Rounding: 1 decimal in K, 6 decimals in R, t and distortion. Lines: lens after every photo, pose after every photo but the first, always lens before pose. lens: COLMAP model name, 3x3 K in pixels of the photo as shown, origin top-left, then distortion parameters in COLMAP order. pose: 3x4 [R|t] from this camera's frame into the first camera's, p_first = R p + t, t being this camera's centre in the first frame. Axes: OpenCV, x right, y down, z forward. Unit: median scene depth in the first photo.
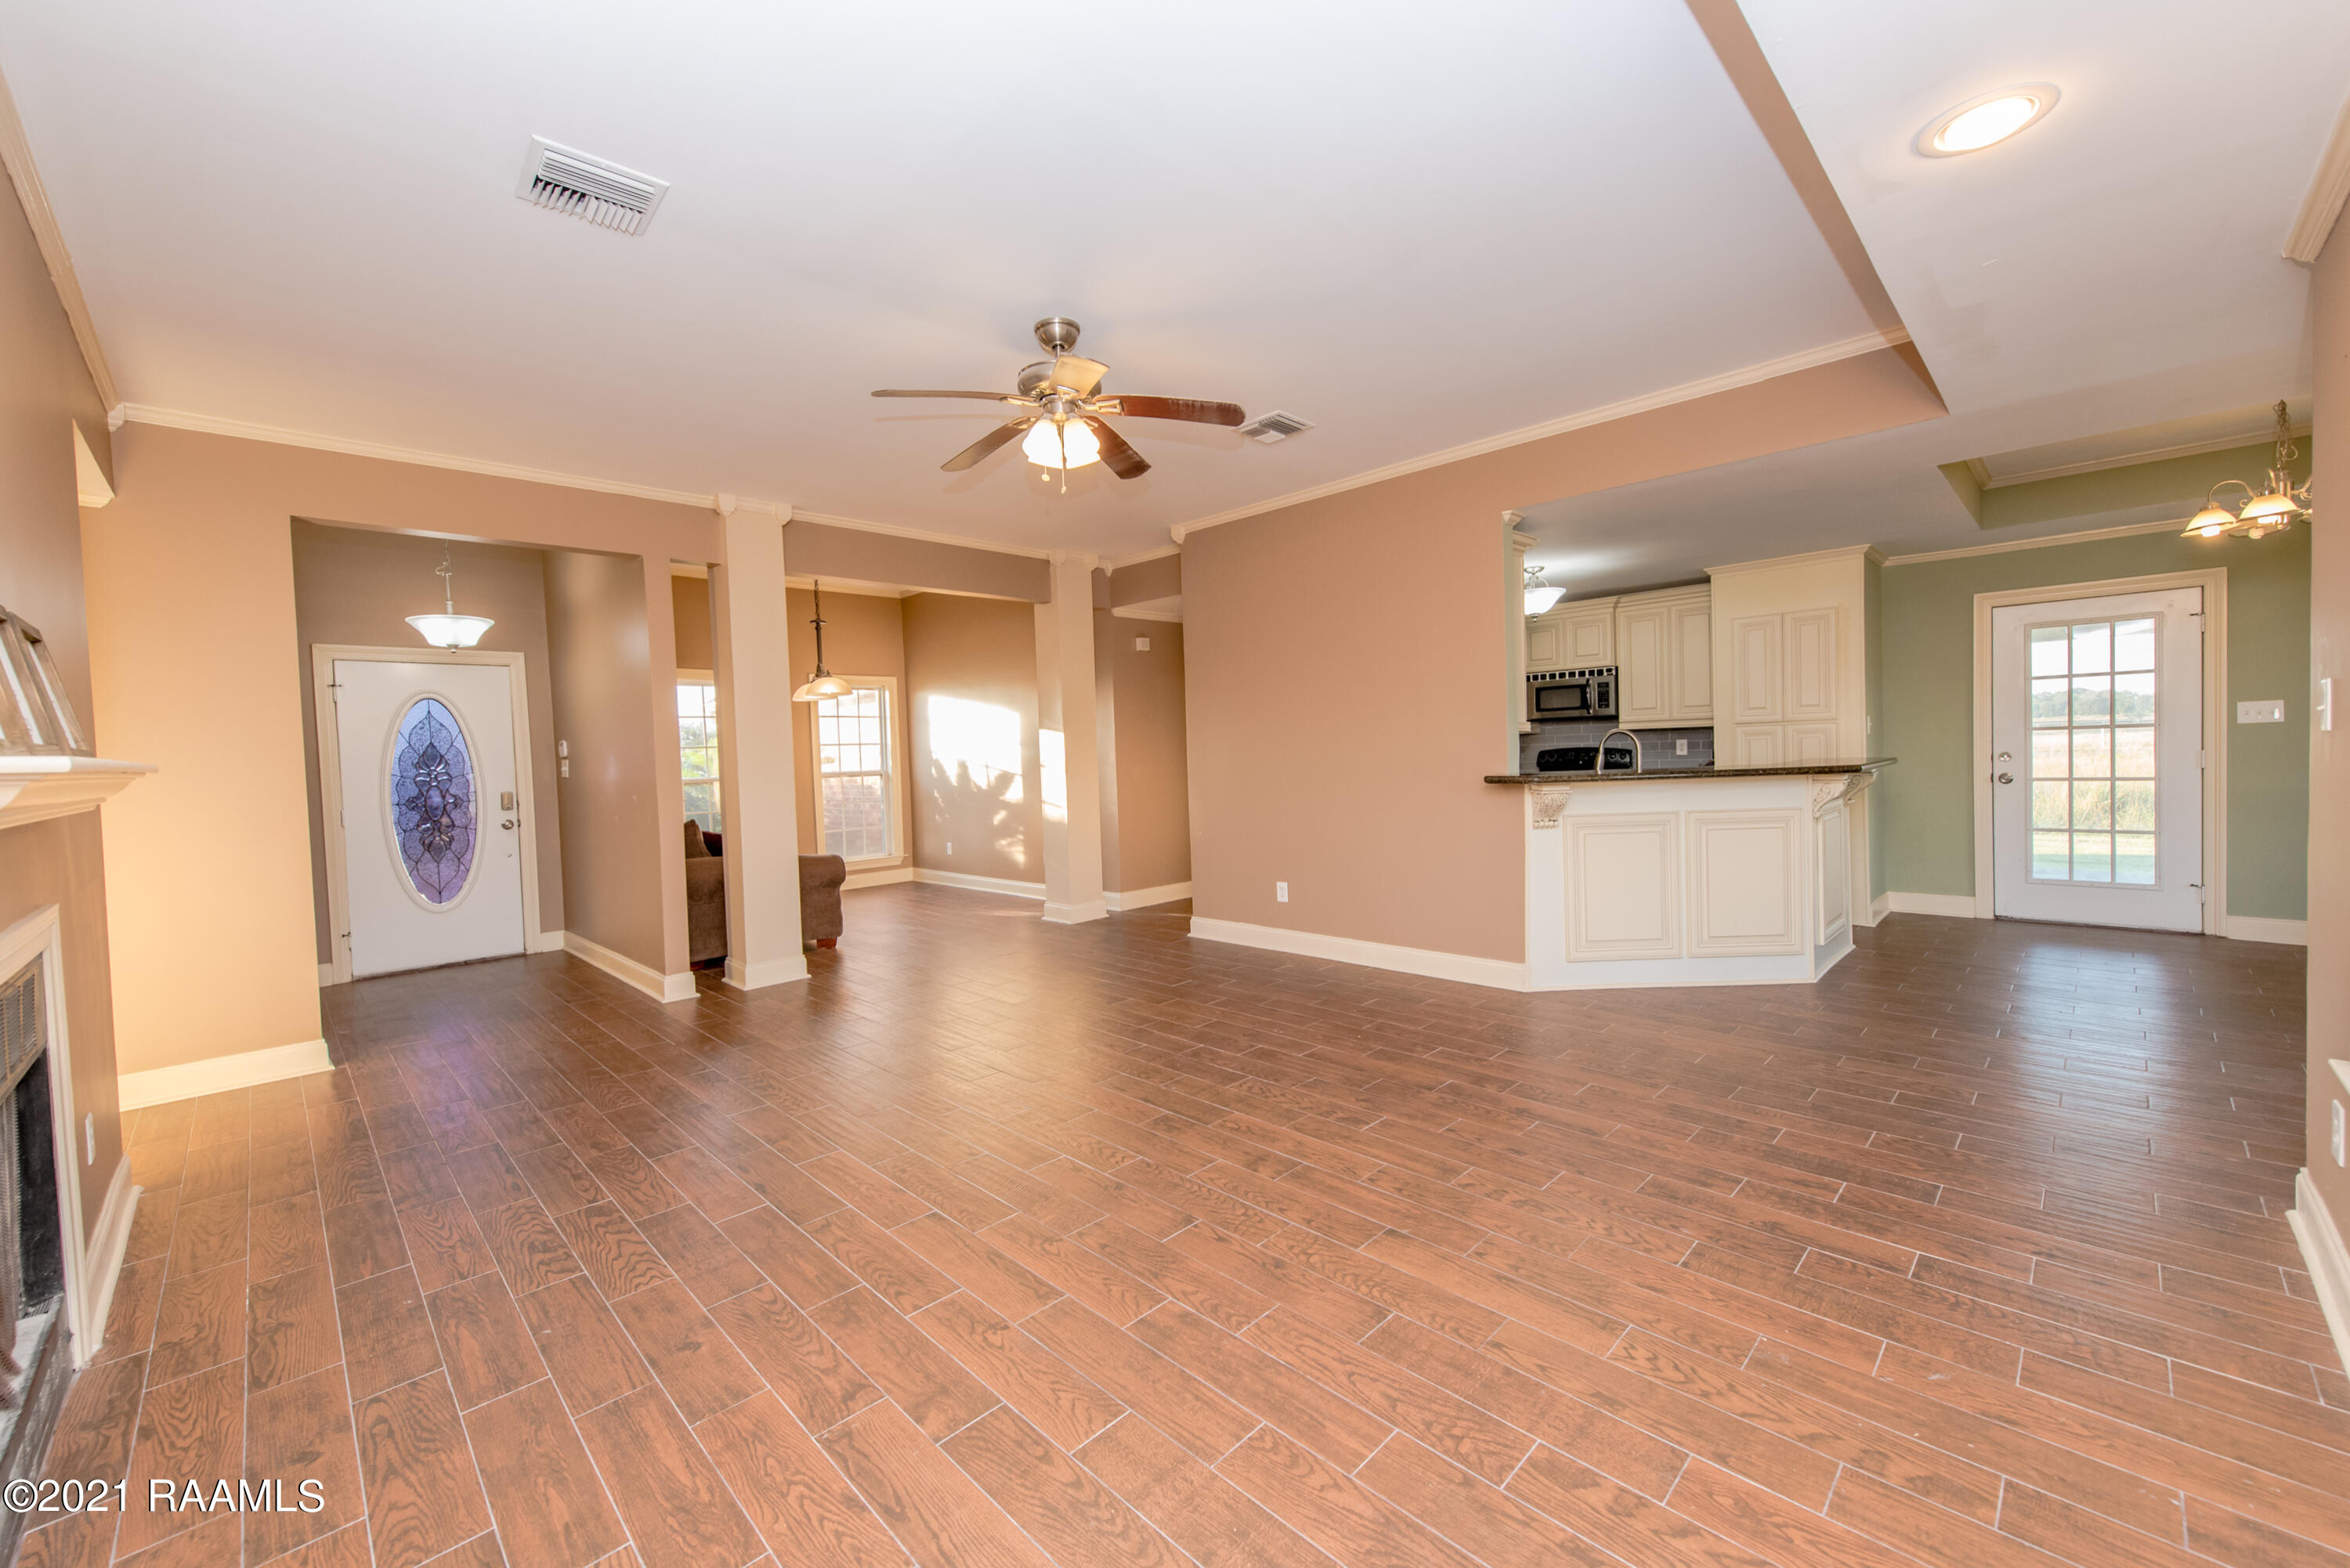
lens RADIAL K [[917.3, 0, 1171.1], [0, 917.3, 781.6], [0, 0, 1]] dist [0.016658, -0.005207]
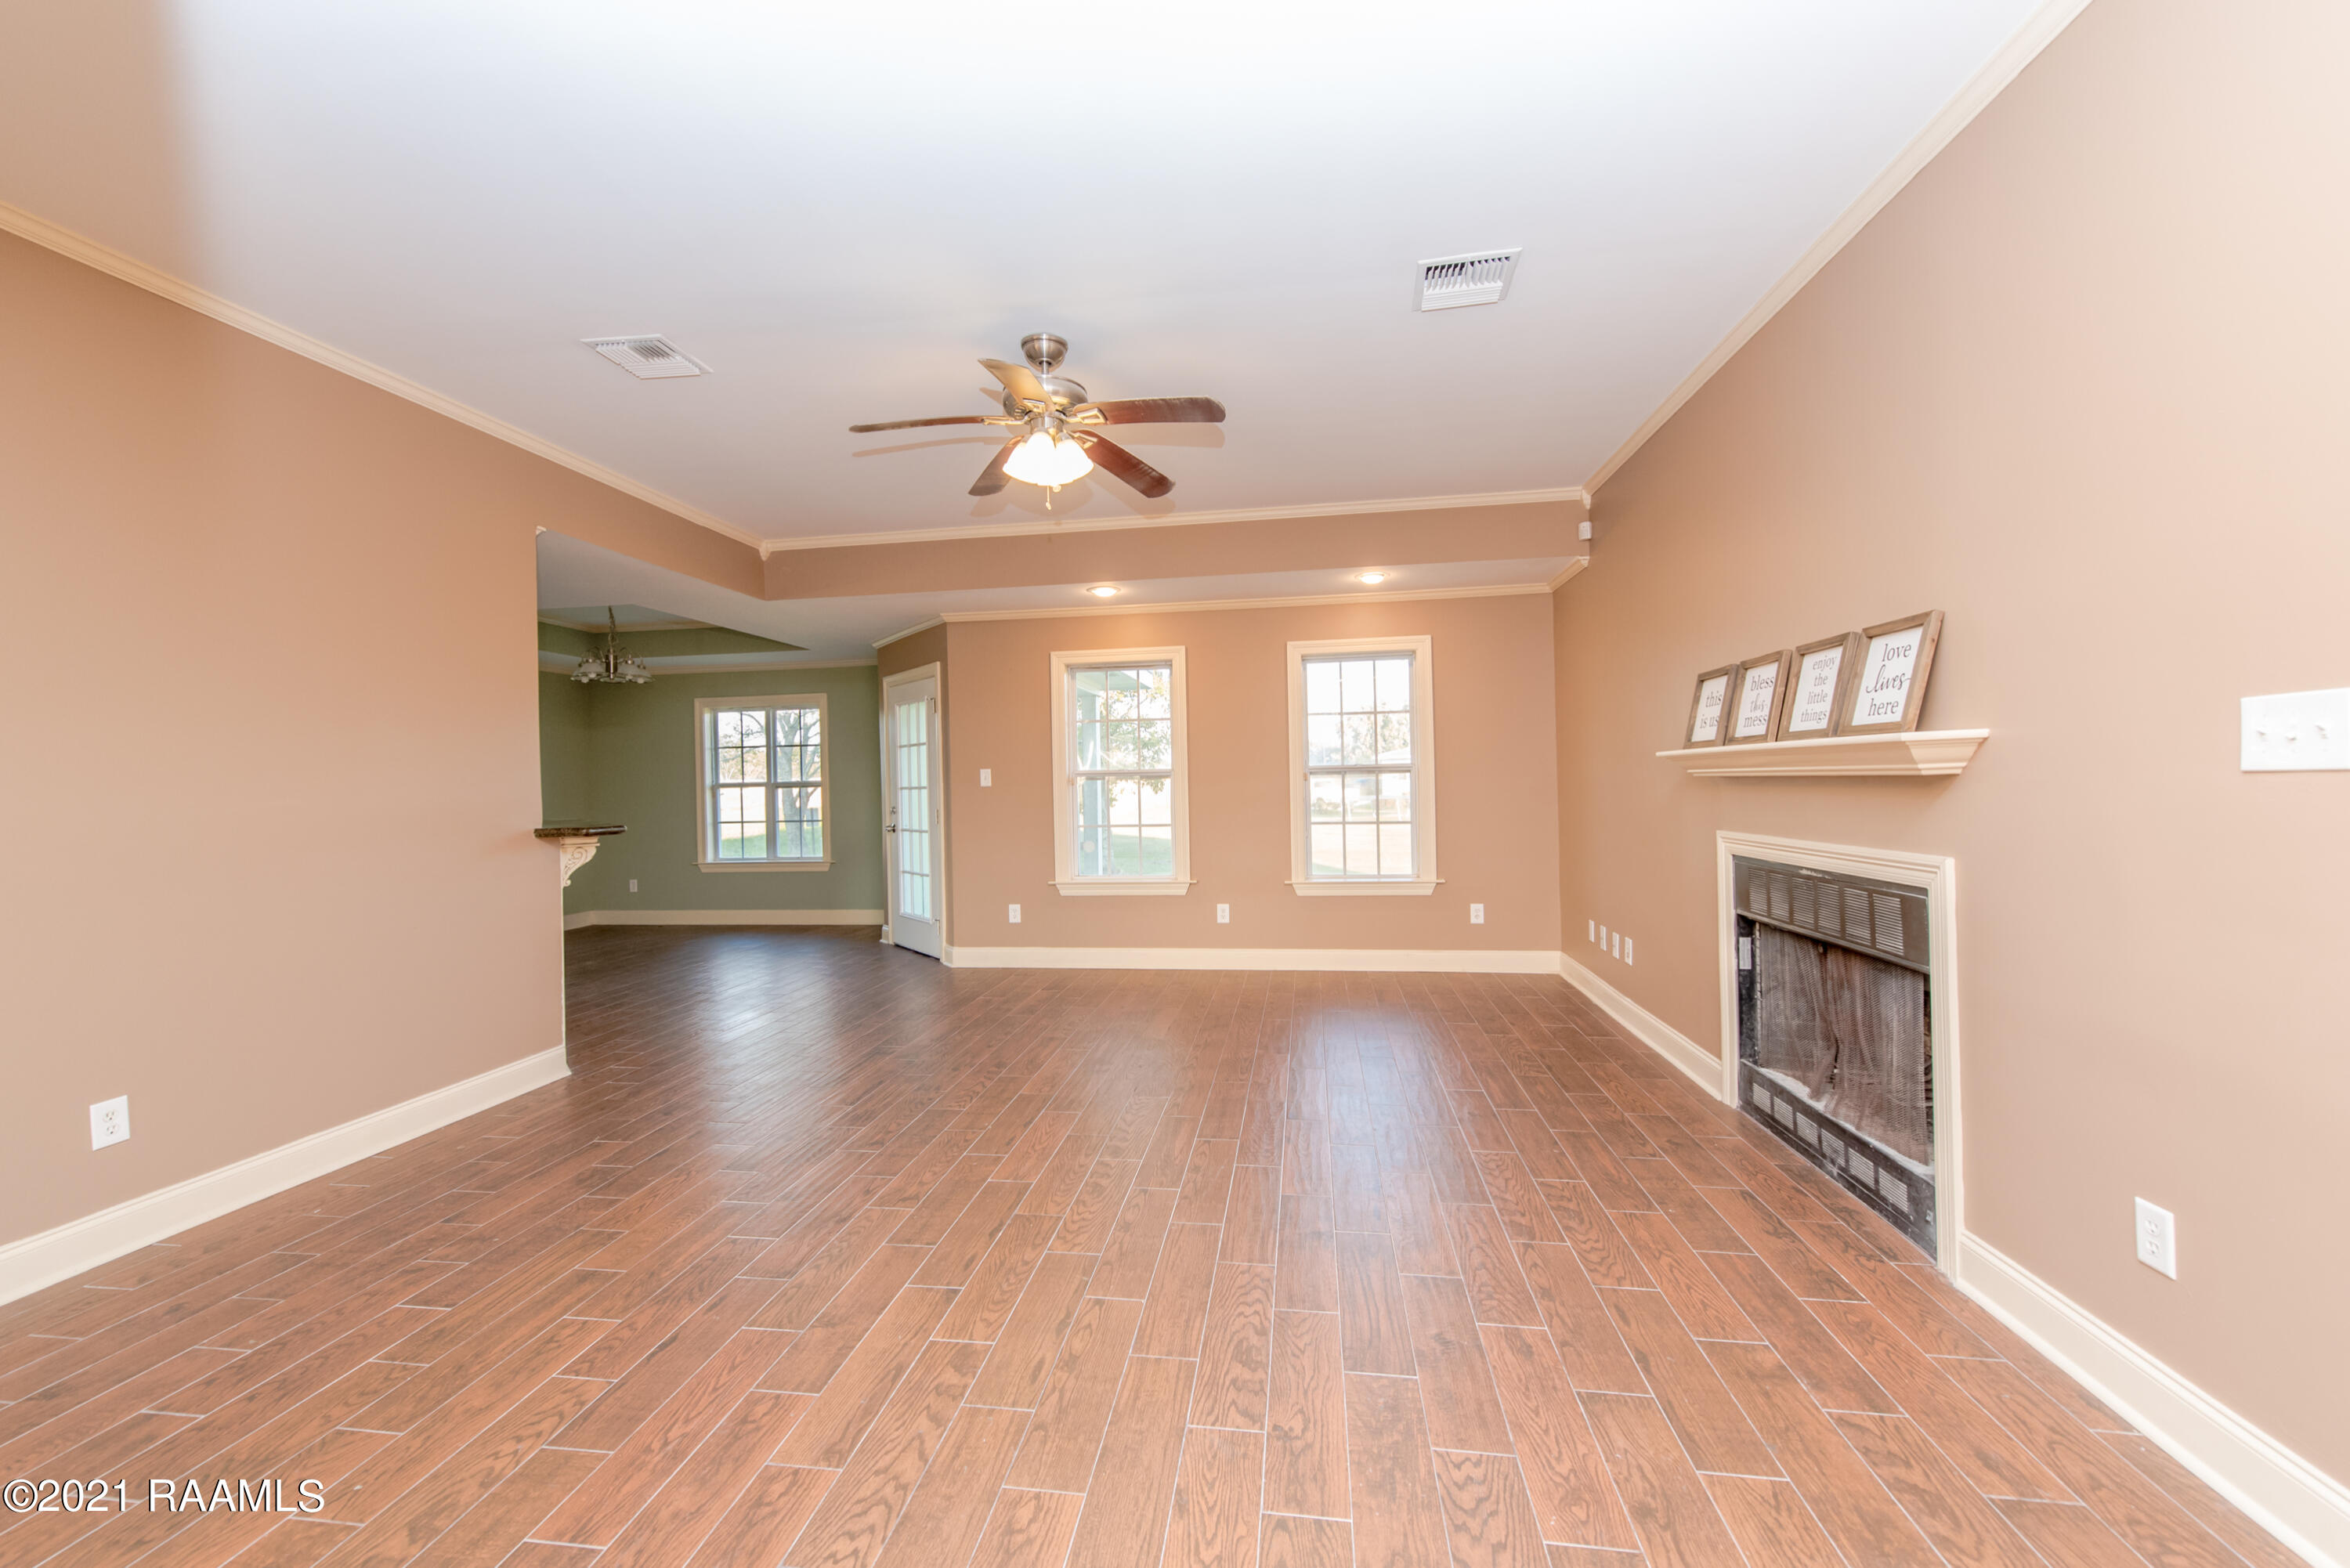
lens RADIAL K [[917.3, 0, 1171.1], [0, 917.3, 781.6], [0, 0, 1]] dist [0.016658, -0.005207]
pose [[-0.598384, 0.045126, 0.799938, -1.012366], [0.069391, 0.997580, -0.004368, -0.010952], [-0.798199, 0.052895, -0.600067, 1.569631]]
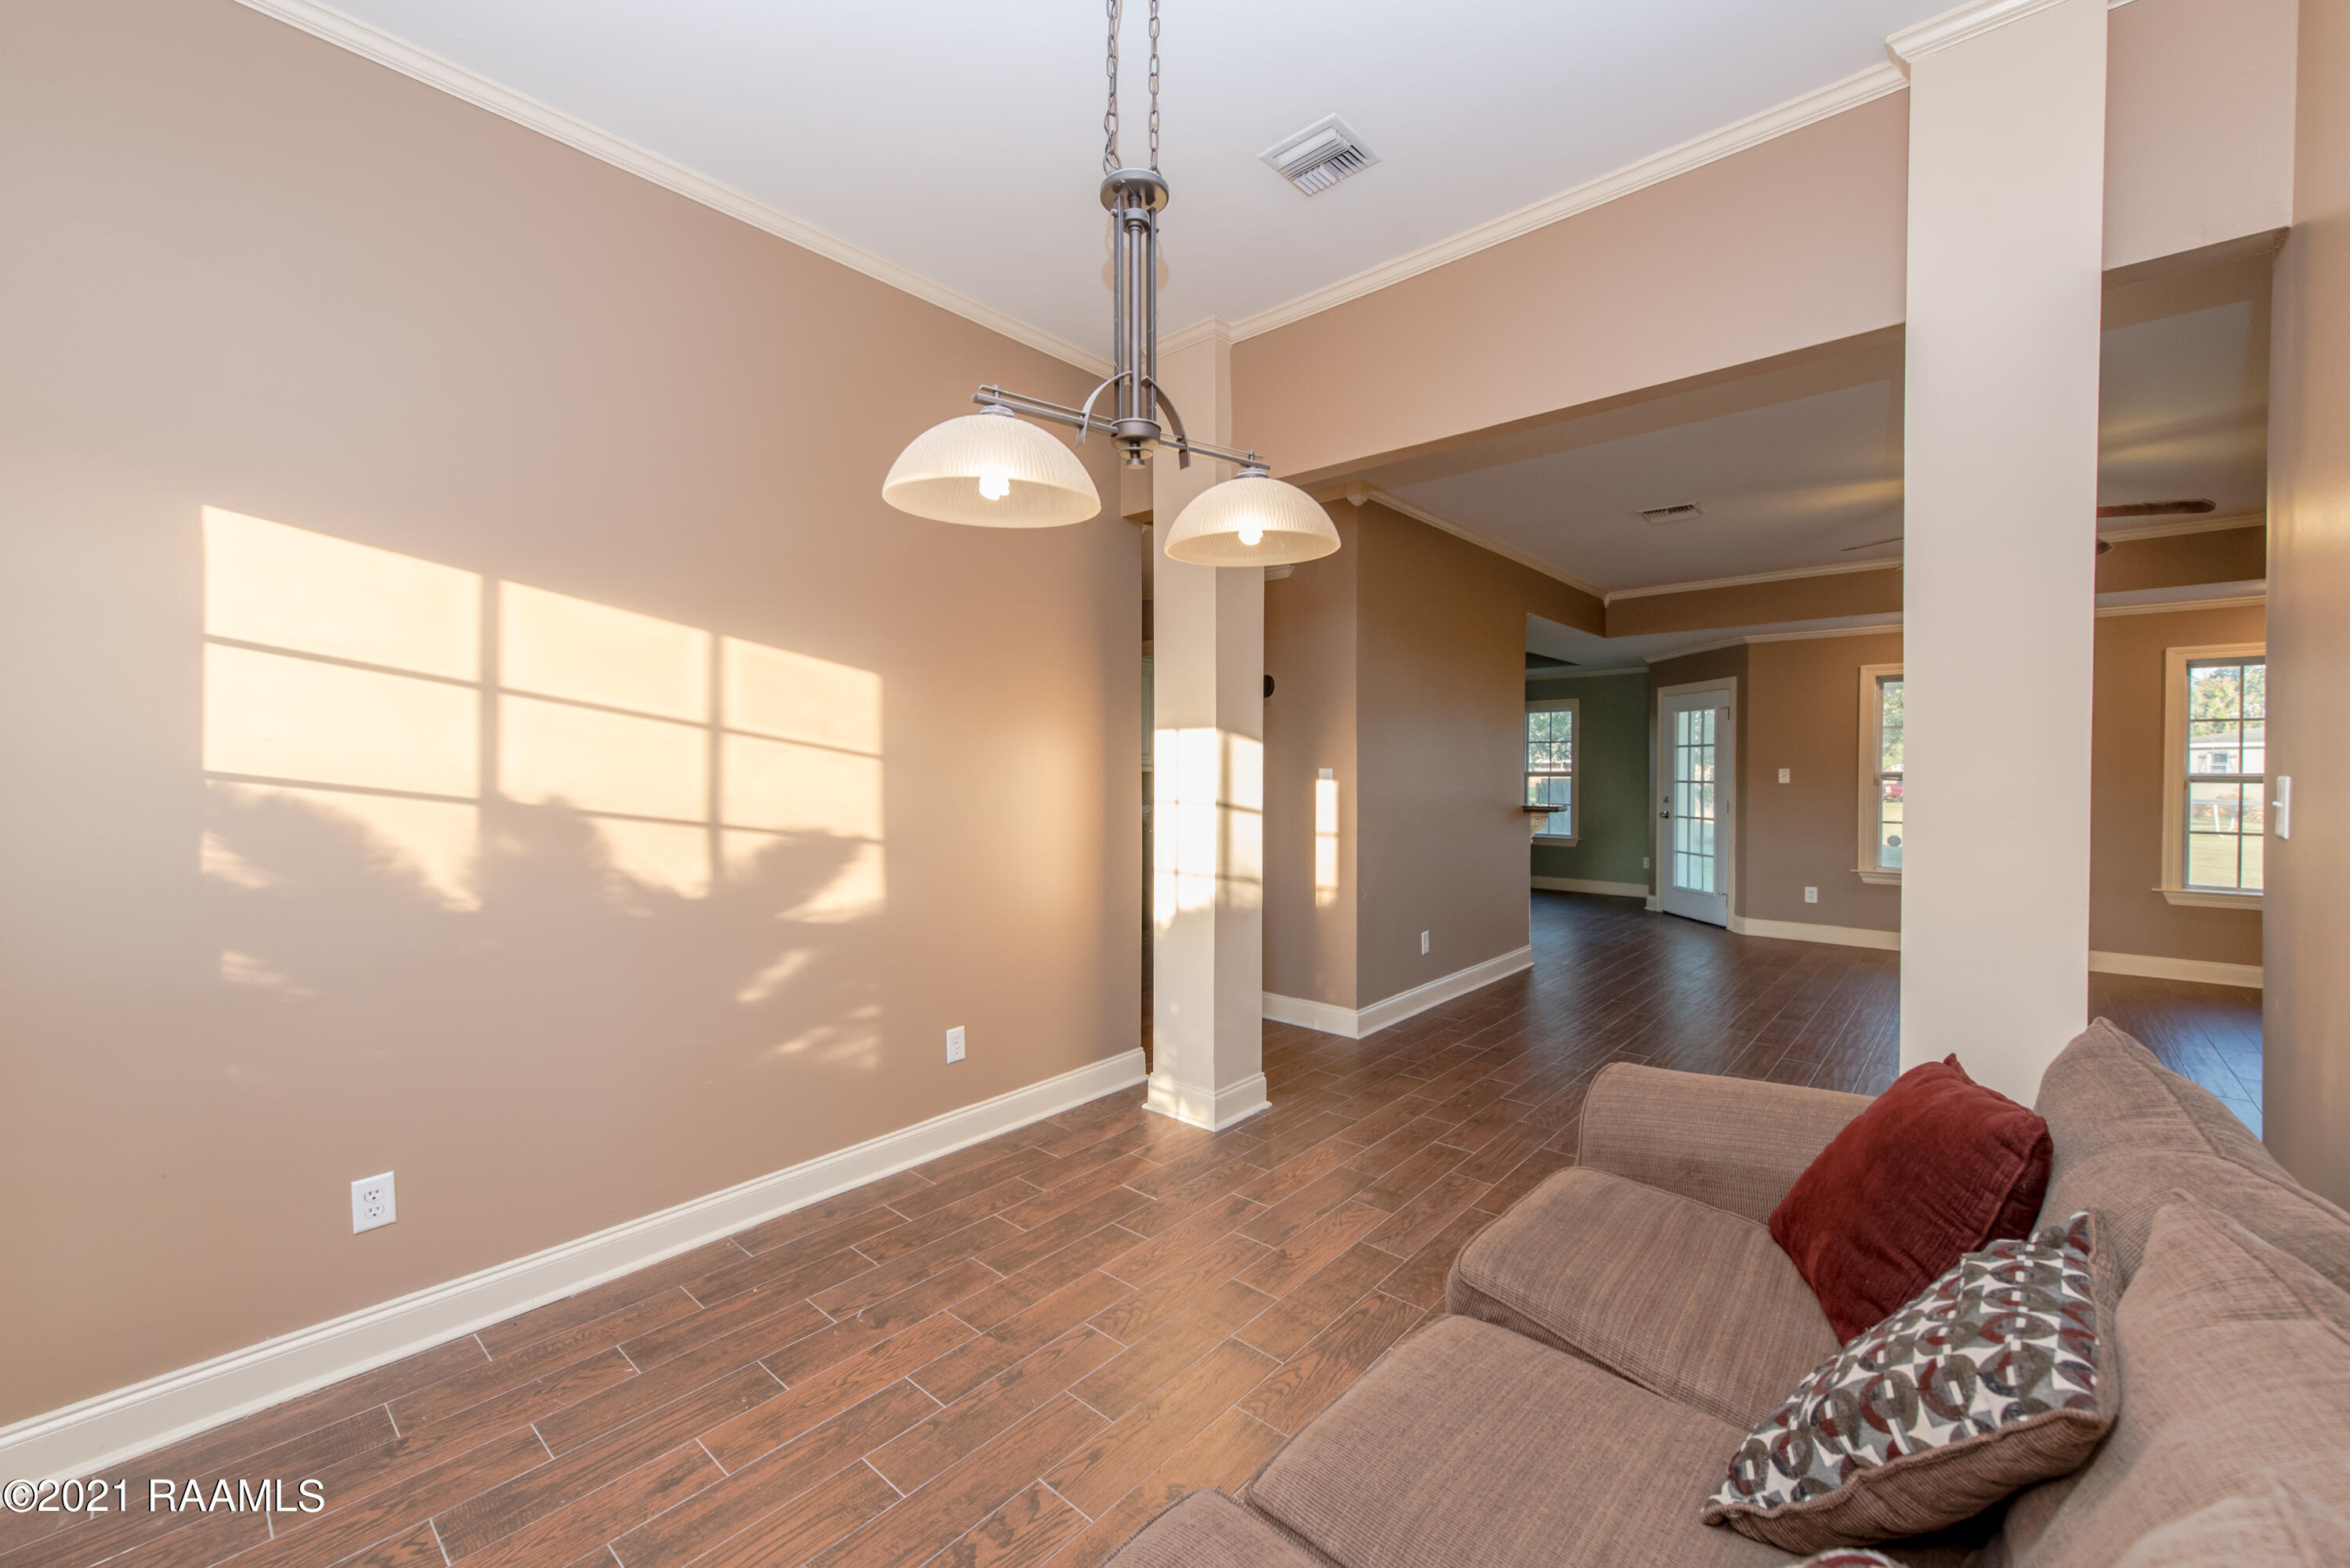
lens RADIAL K [[925.2, 0, 1168.9], [0, 925.2, 779.8], [0, 0, 1]] dist [0.001721, -0.000604]
pose [[-0.058326, 0.023199, 0.998028, -1.425923], [0.034663, 0.999174, -0.021200, -0.051580], [-0.997696, 0.033358, -0.059081, 2.393858]]
